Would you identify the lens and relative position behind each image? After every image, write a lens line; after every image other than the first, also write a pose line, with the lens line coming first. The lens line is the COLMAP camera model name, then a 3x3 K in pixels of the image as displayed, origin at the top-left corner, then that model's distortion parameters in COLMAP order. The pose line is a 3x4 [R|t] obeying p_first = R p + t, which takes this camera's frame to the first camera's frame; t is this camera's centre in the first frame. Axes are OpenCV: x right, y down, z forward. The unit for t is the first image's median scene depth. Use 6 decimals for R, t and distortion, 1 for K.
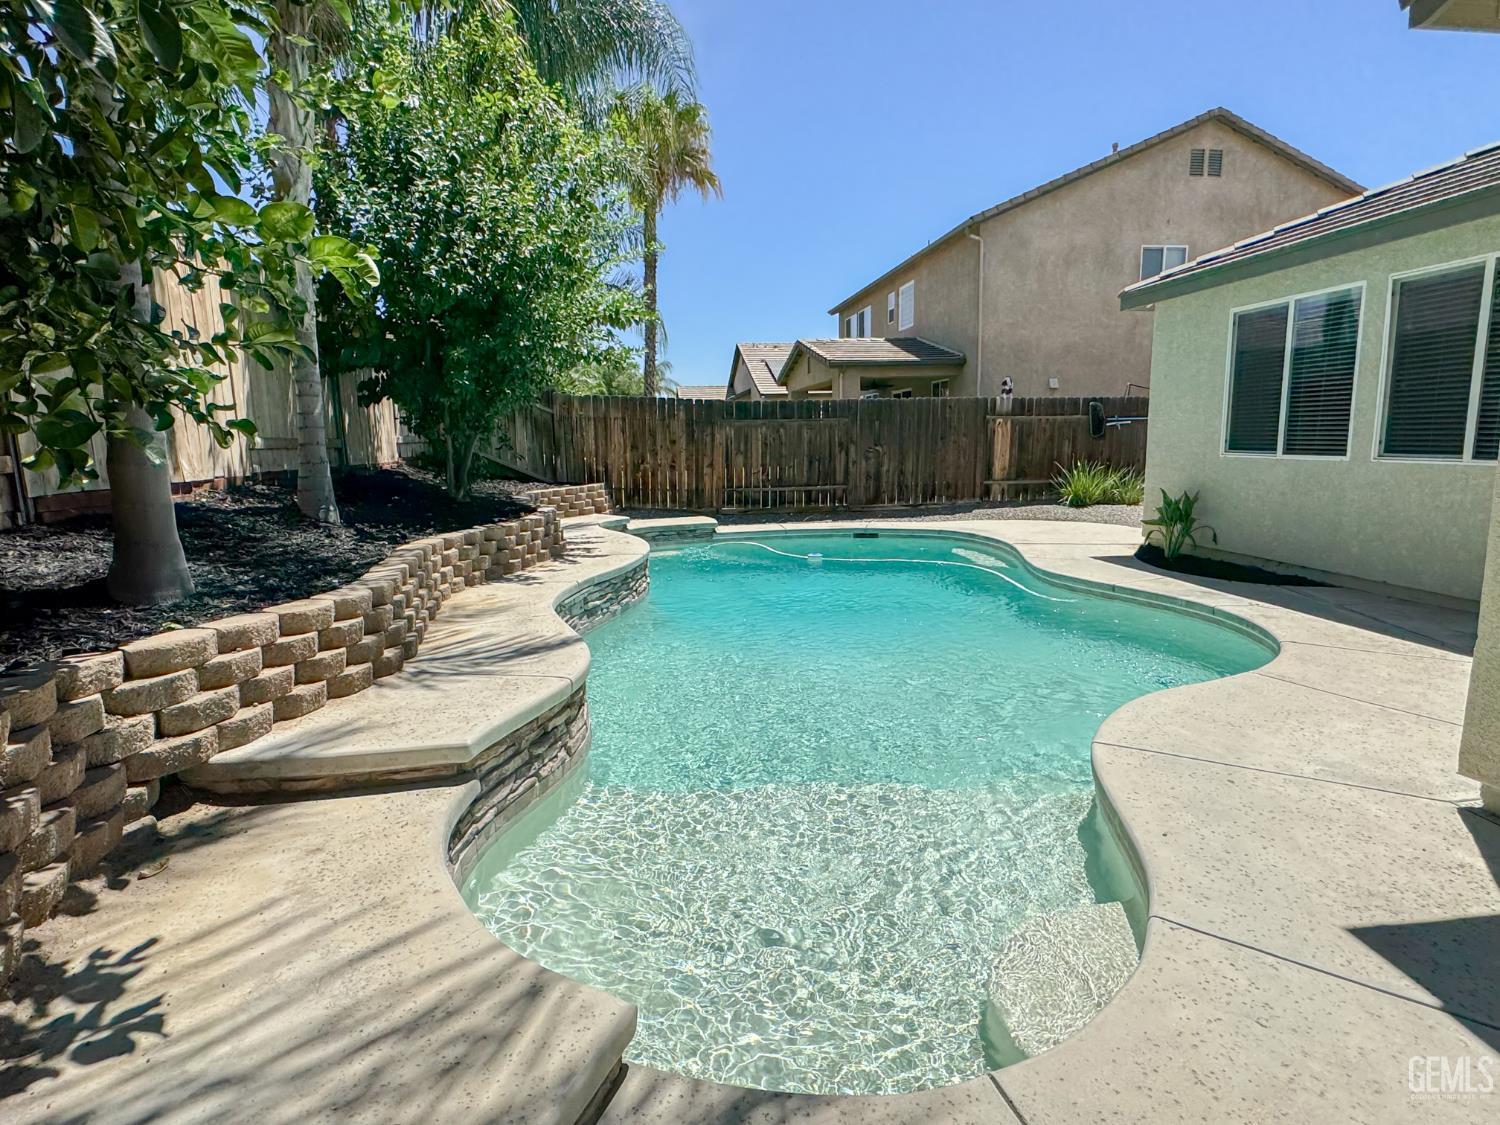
lens RADIAL K [[779.3, 0, 716.9], [0, 779.3, 558.4], [0, 0, 1]] dist [-0.001515, 0.000340]
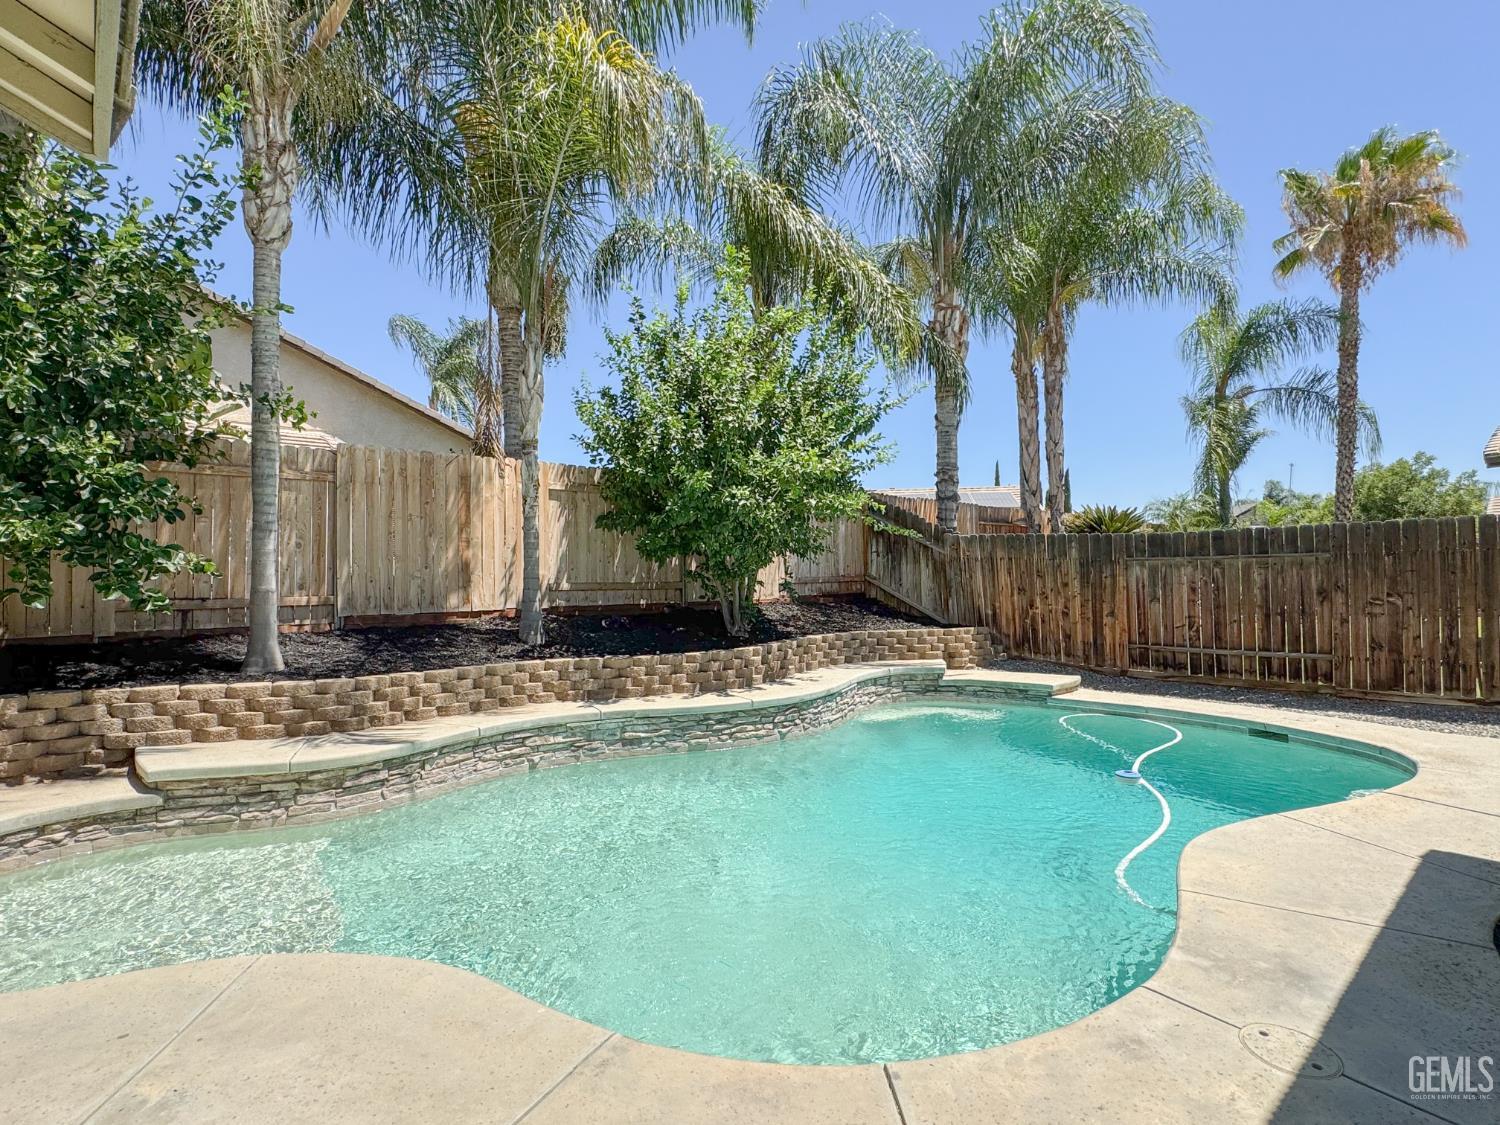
lens RADIAL K [[750.8, 0, 750.0], [0, 750.8, 562.5], [0, 0, 1]] dist [-0.001212, -0.000761]
pose [[0.552105, -0.007777, -0.833738, 0.433385], [-0.122920, 0.988271, -0.090616, -0.056500], [0.824664, 0.152513, 0.544673, 0.265891]]
